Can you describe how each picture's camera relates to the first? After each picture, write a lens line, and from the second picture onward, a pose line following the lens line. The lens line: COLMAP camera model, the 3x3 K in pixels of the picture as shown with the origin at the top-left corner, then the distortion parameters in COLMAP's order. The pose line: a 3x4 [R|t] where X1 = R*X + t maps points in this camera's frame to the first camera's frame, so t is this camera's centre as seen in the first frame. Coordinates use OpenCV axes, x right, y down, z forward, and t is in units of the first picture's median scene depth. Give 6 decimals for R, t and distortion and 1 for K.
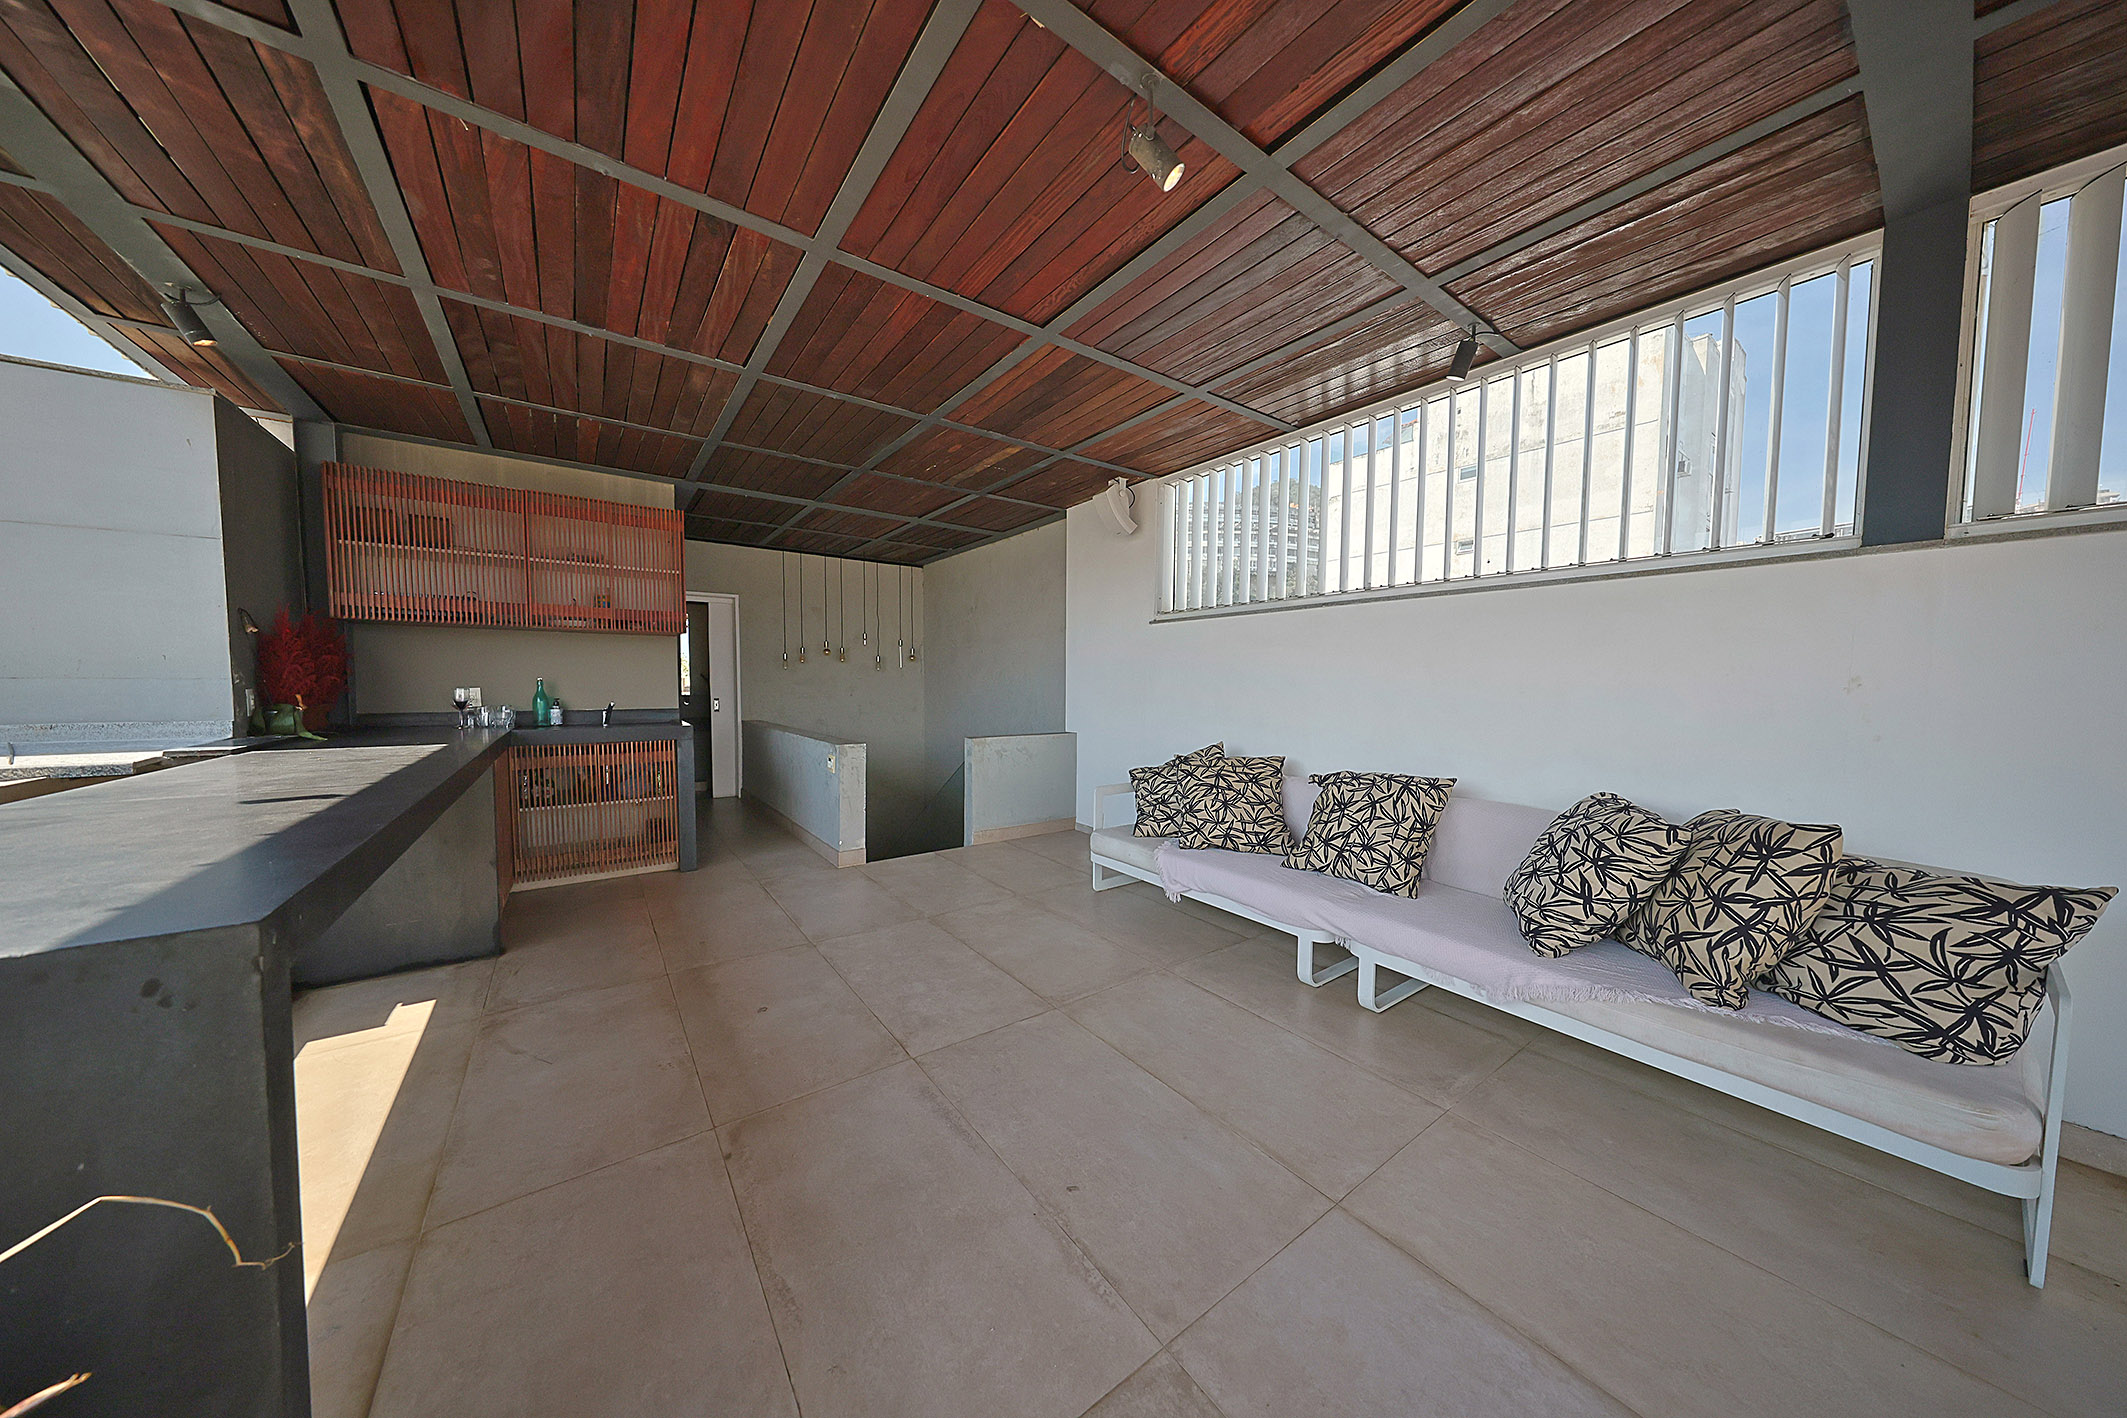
lens RADIAL K [[653.7, 0, 1077.5], [0, 653.7, 707.8], [0, 0, 1]] dist [0.000497, -0.000493]
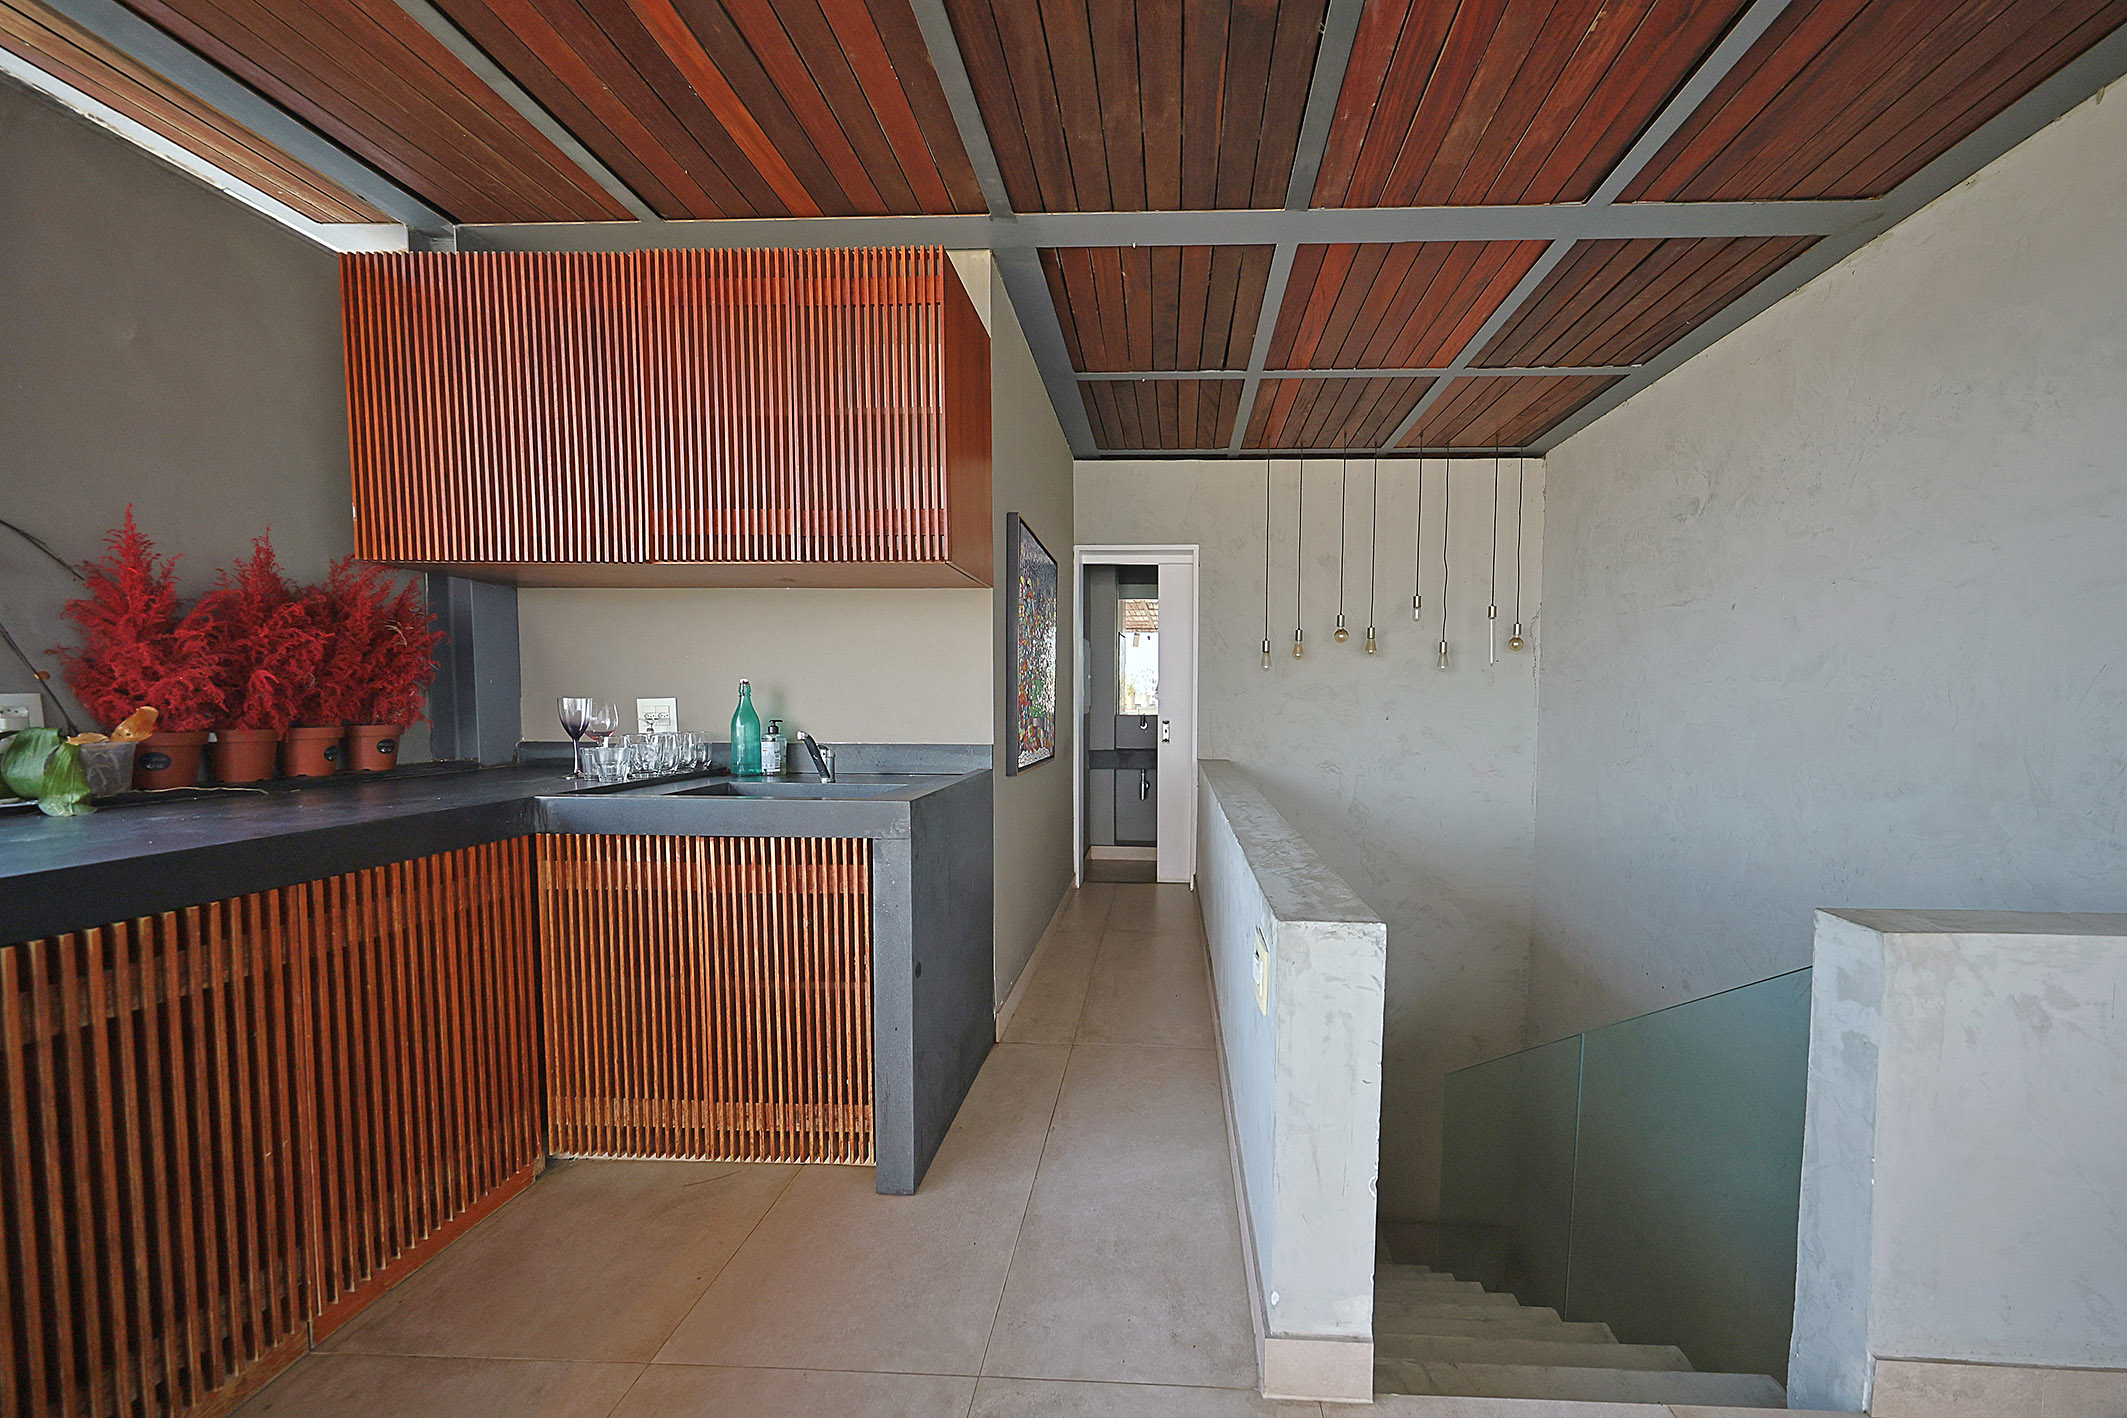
lens RADIAL K [[653.7, 0, 1158.8], [0, 653.7, 723.9], [0, 0, 1]] dist [0.000497, -0.000493]
pose [[0.763343, 0.023047, -0.645582, -0.213166], [-0.026063, 0.999648, 0.004870, -0.018561], [0.645467, 0.013108, 0.763676, 0.695415]]
